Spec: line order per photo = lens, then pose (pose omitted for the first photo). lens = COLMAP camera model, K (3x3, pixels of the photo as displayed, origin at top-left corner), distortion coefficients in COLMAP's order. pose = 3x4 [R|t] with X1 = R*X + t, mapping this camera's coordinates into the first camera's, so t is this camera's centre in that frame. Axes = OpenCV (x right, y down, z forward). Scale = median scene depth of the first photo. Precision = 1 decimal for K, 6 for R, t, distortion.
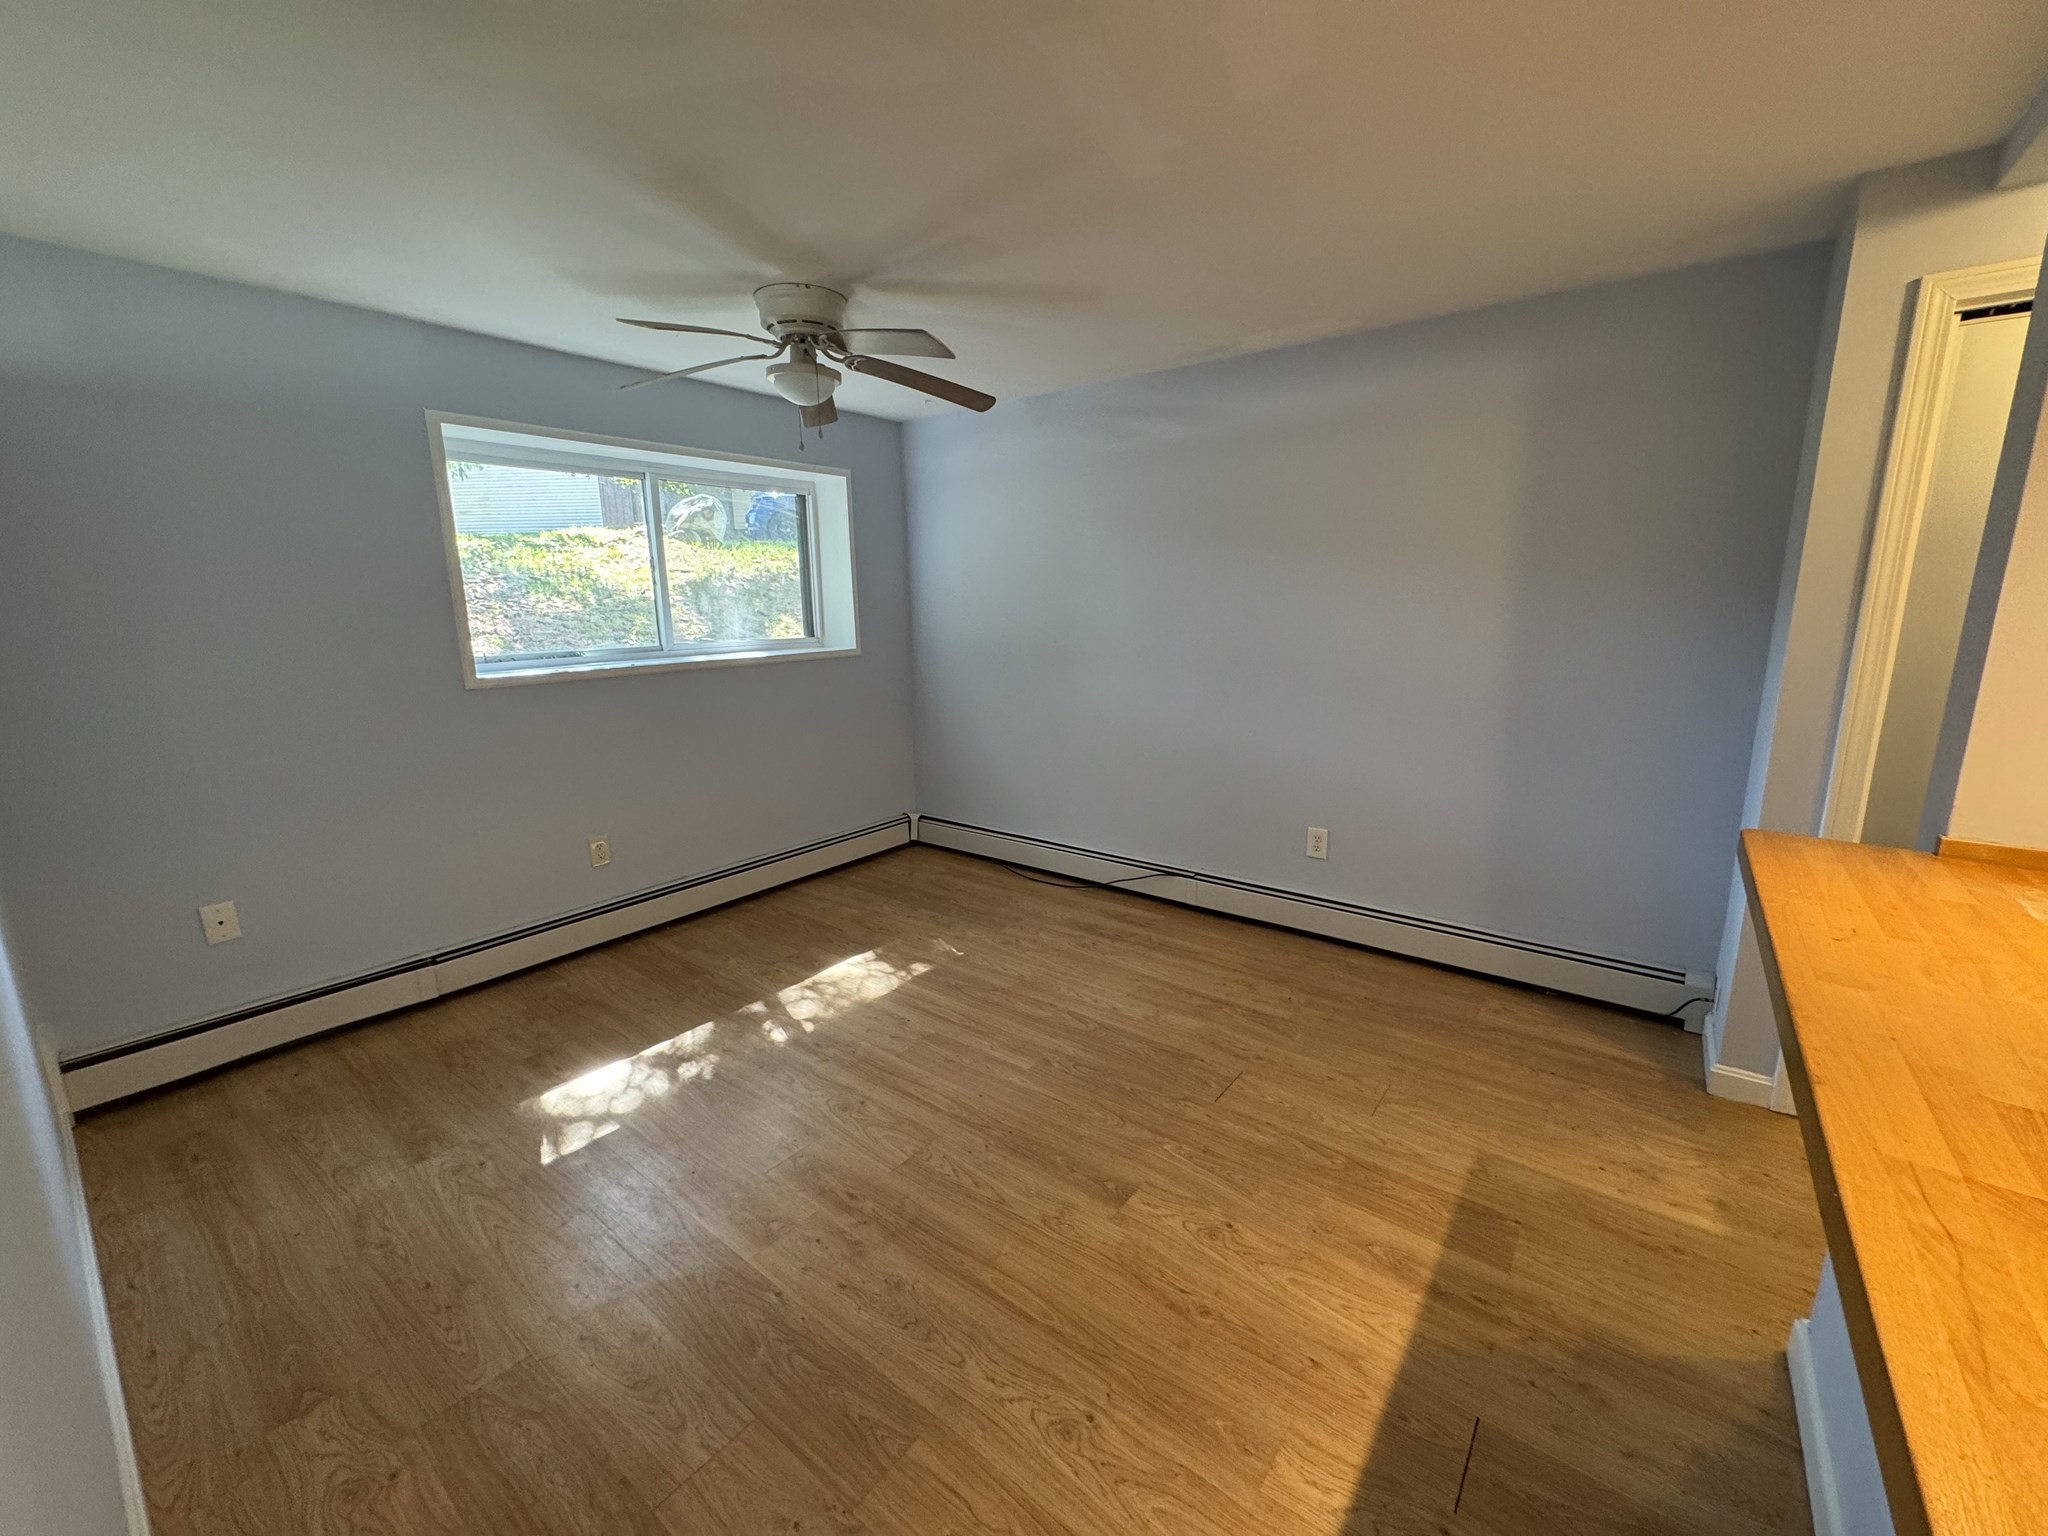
lens RADIAL K [[816.2, 0, 1021.7], [0, 816.2, 762.5], [0, 0, 1]] dist [-0.004466, 0.000024]
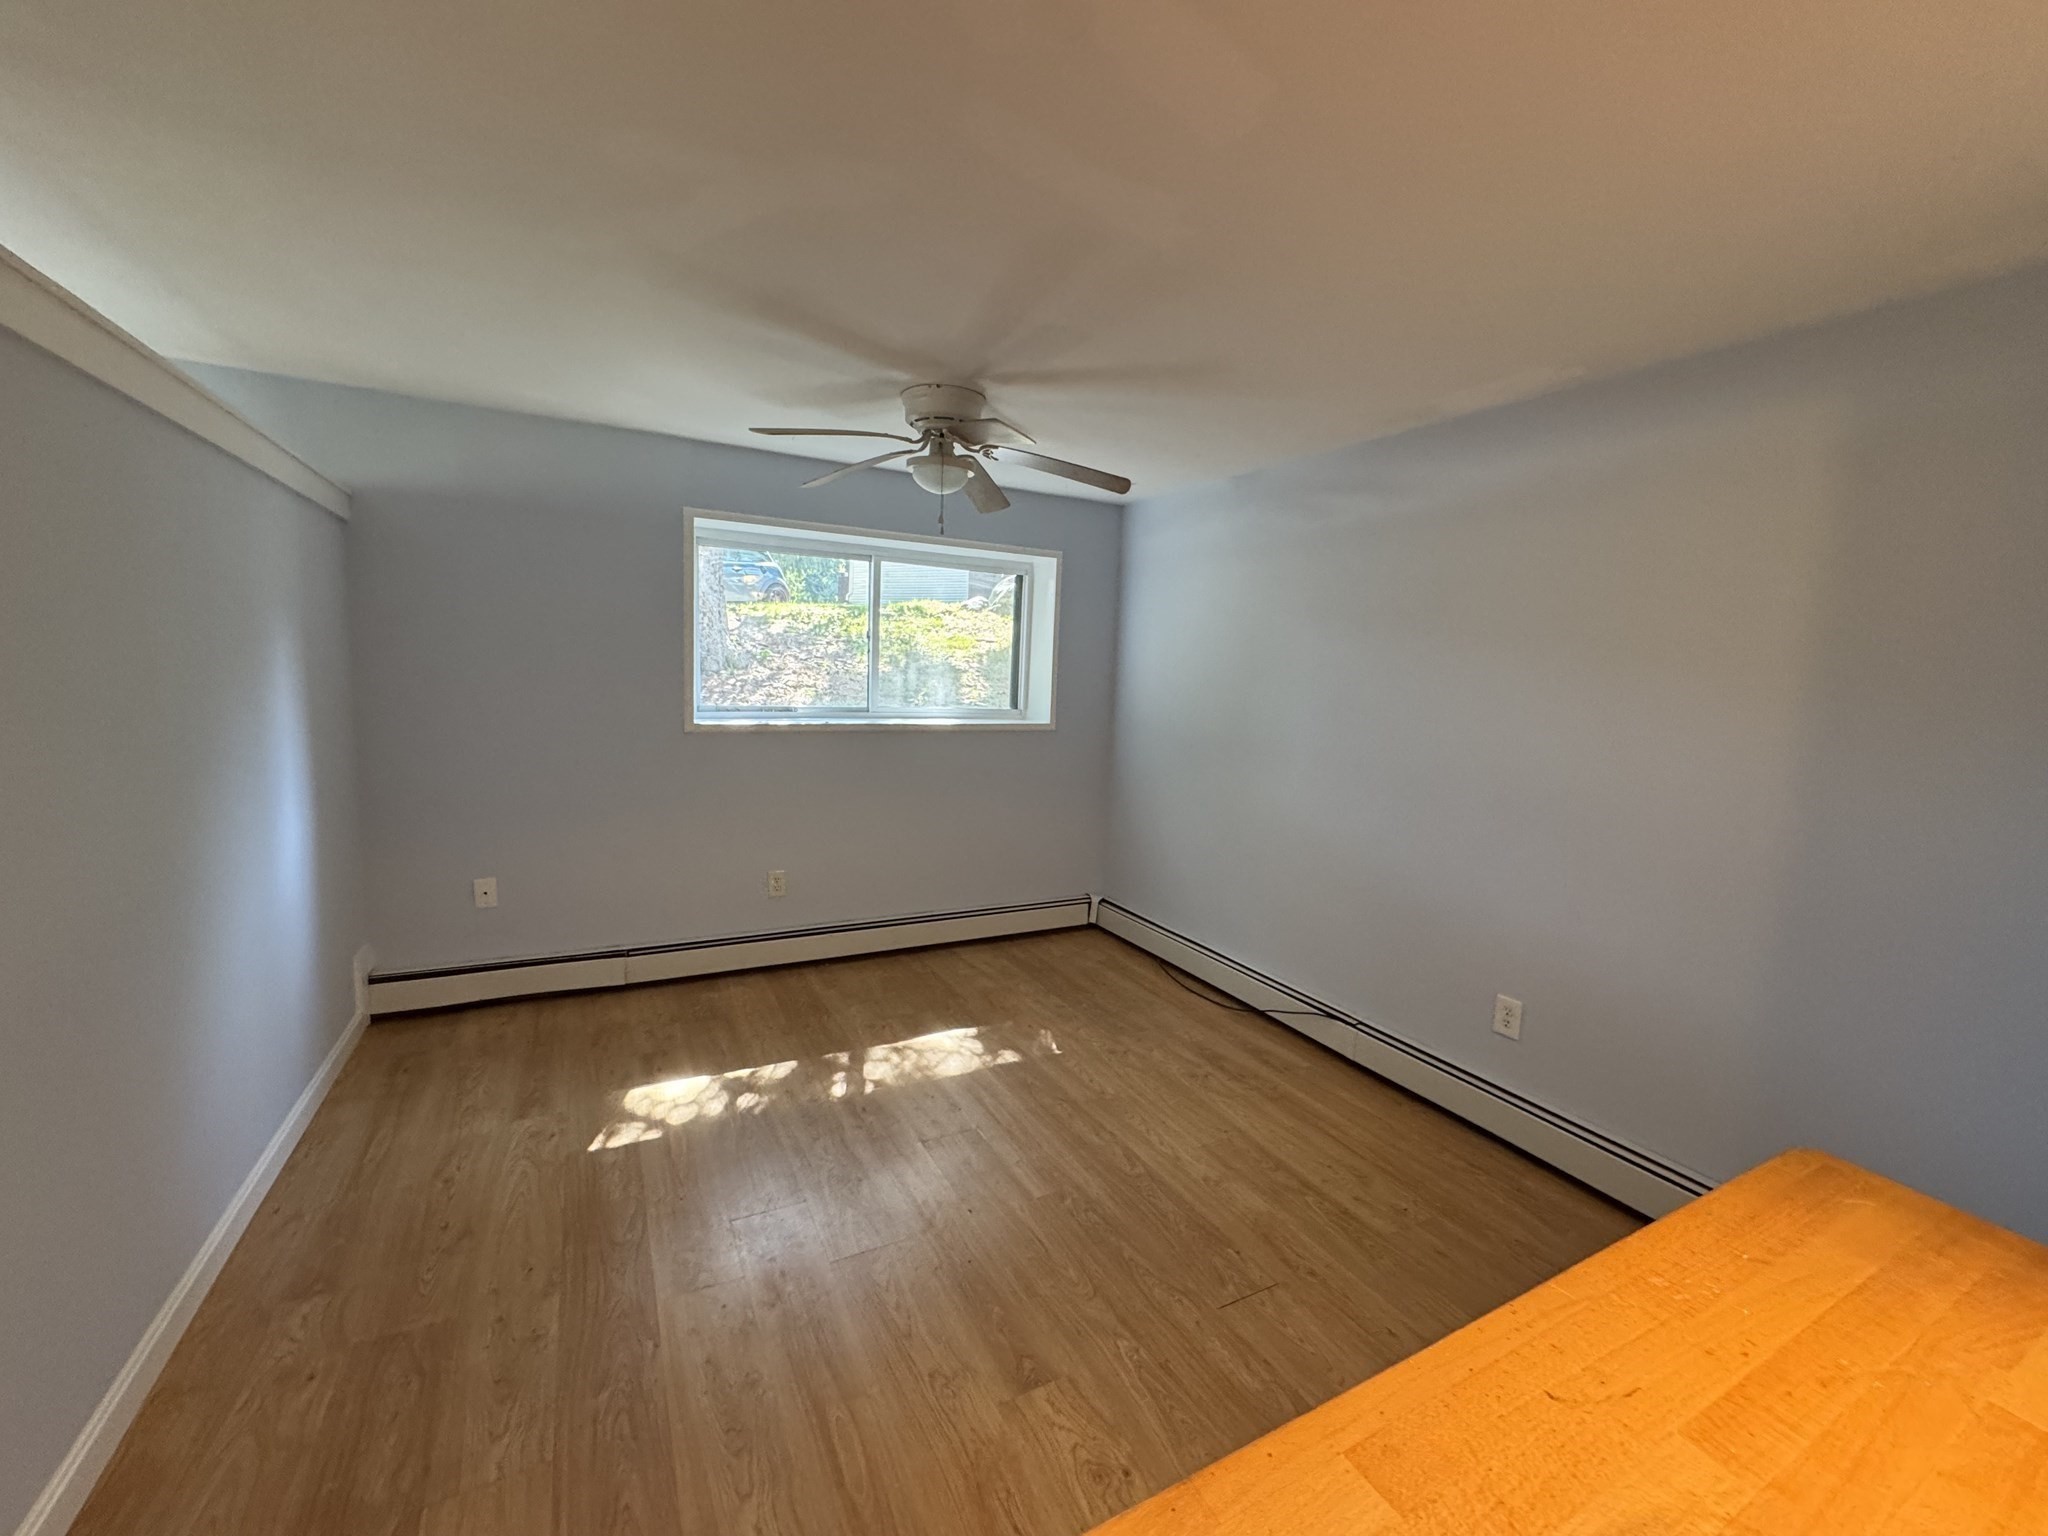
lens RADIAL K [[816.2, 0, 1022.4], [0, 816.2, 763.0], [0, 0, 1]] dist [-0.004466, 0.000024]
pose [[0.912648, 0.096690, -0.397147, 0.272085], [-0.131542, 0.989407, -0.061401, -0.038534], [0.387003, 0.108279, 0.915699, 0.102104]]
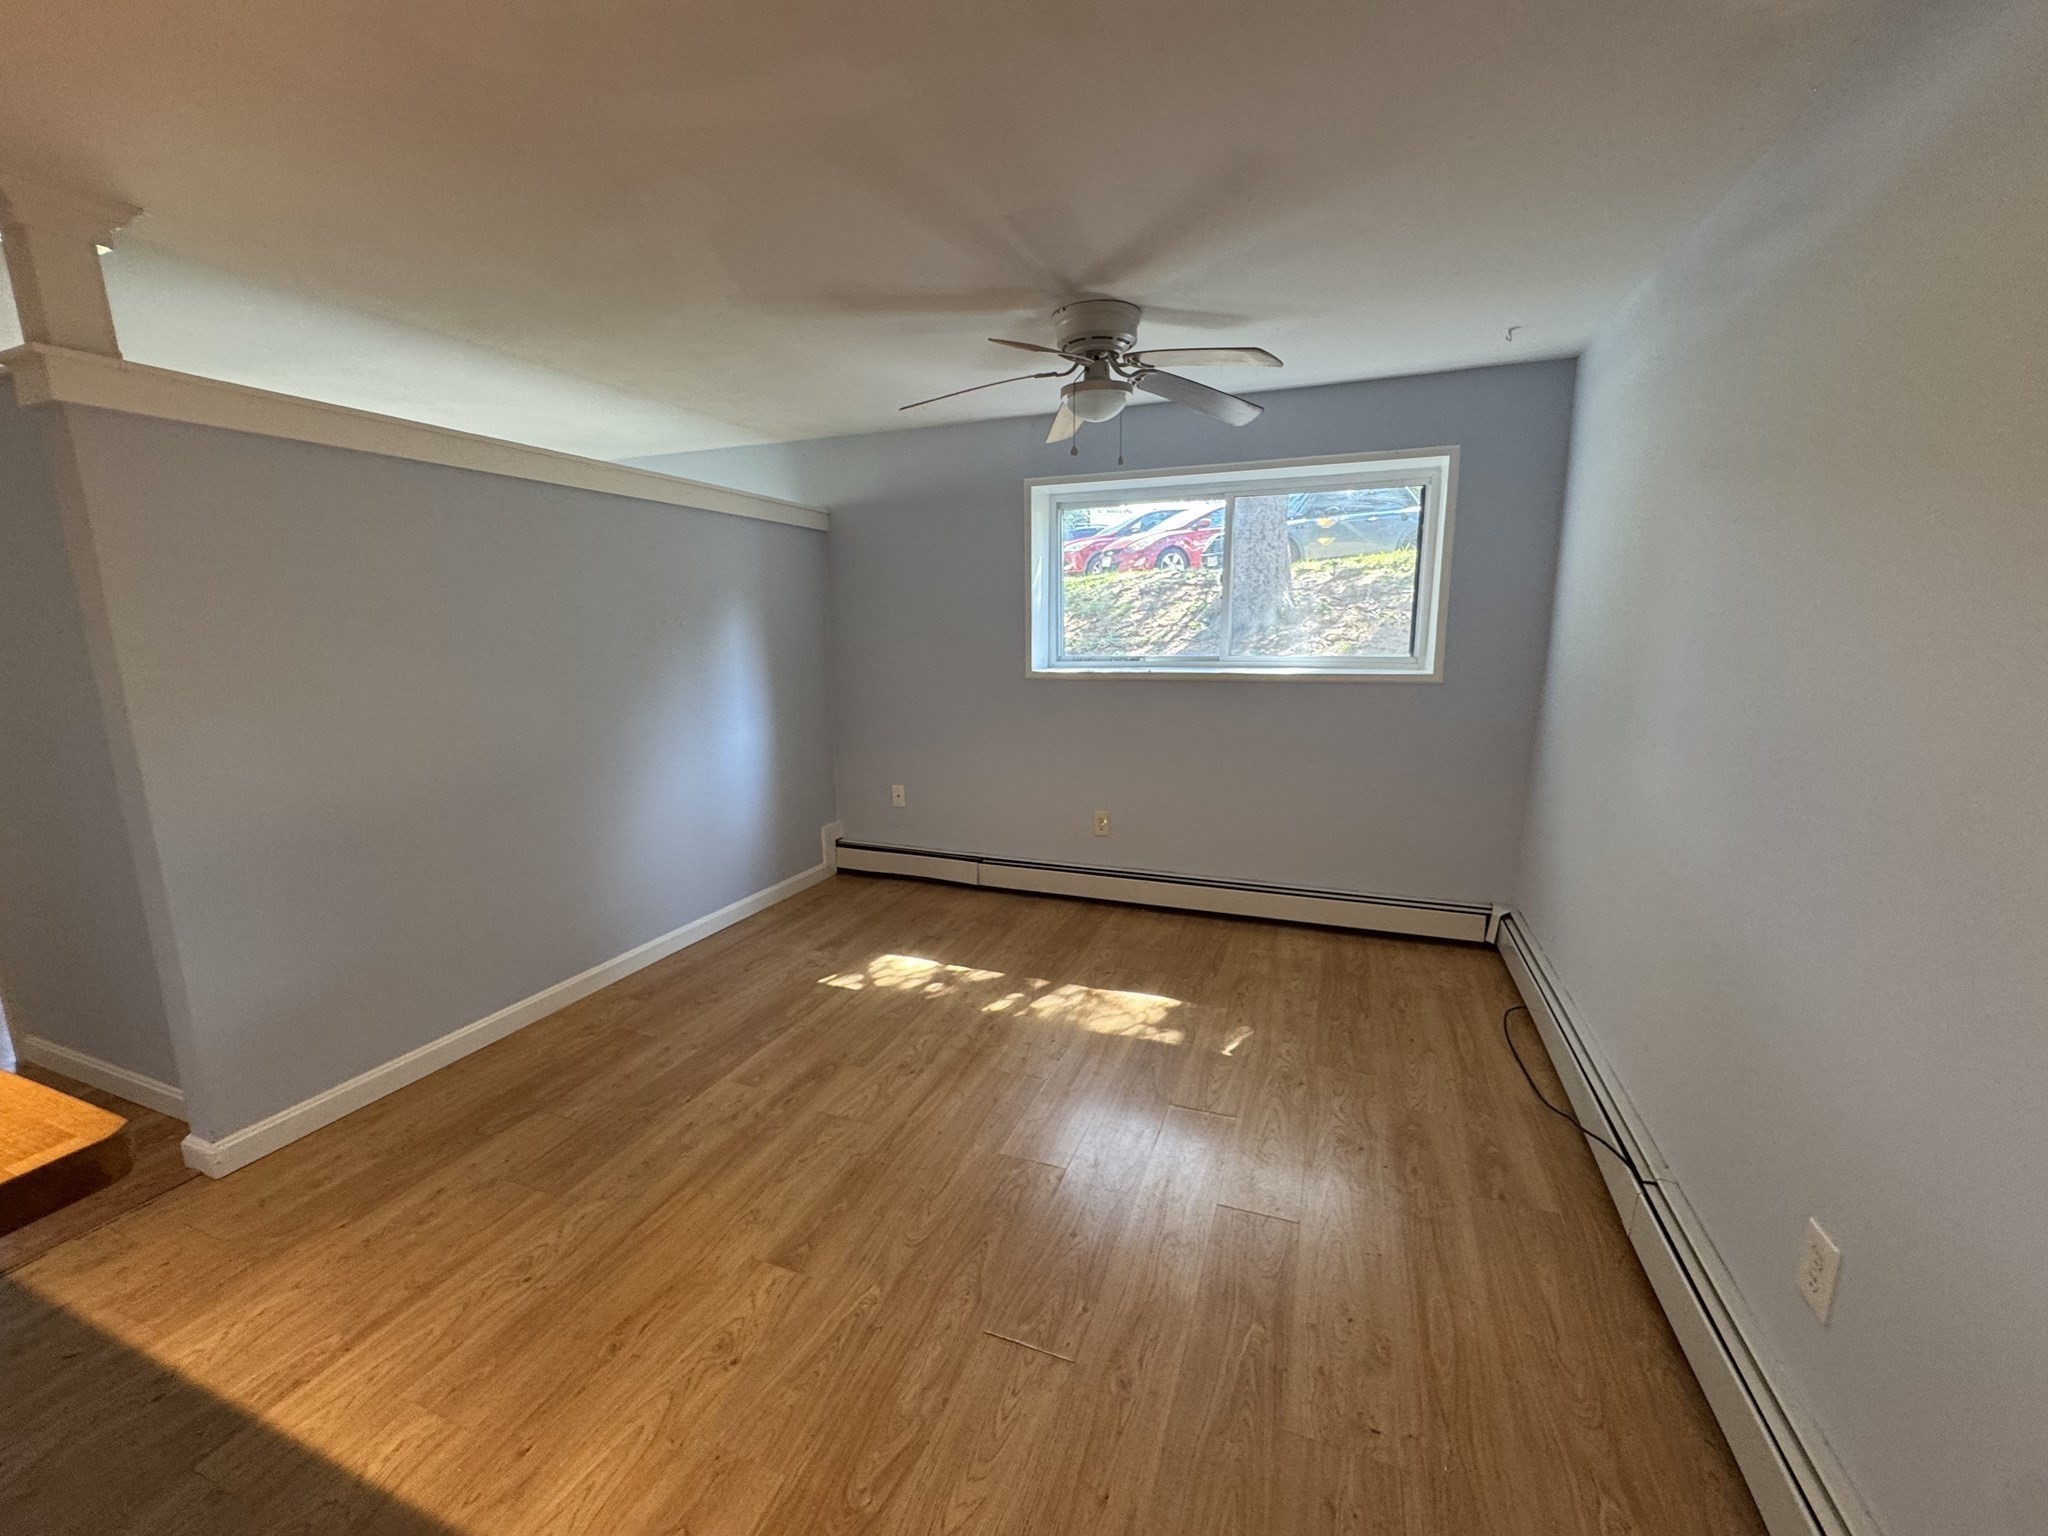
lens RADIAL K [[816.2, 0, 1024.9], [0, 816.2, 760.8], [0, 0, 1]] dist [-0.004466, 0.000024]
pose [[0.295779, 0.172889, -0.939481, 0.680778], [-0.180696, 0.975856, 0.122694, -0.131040], [0.938010, 0.133470, 0.319878, 0.614243]]
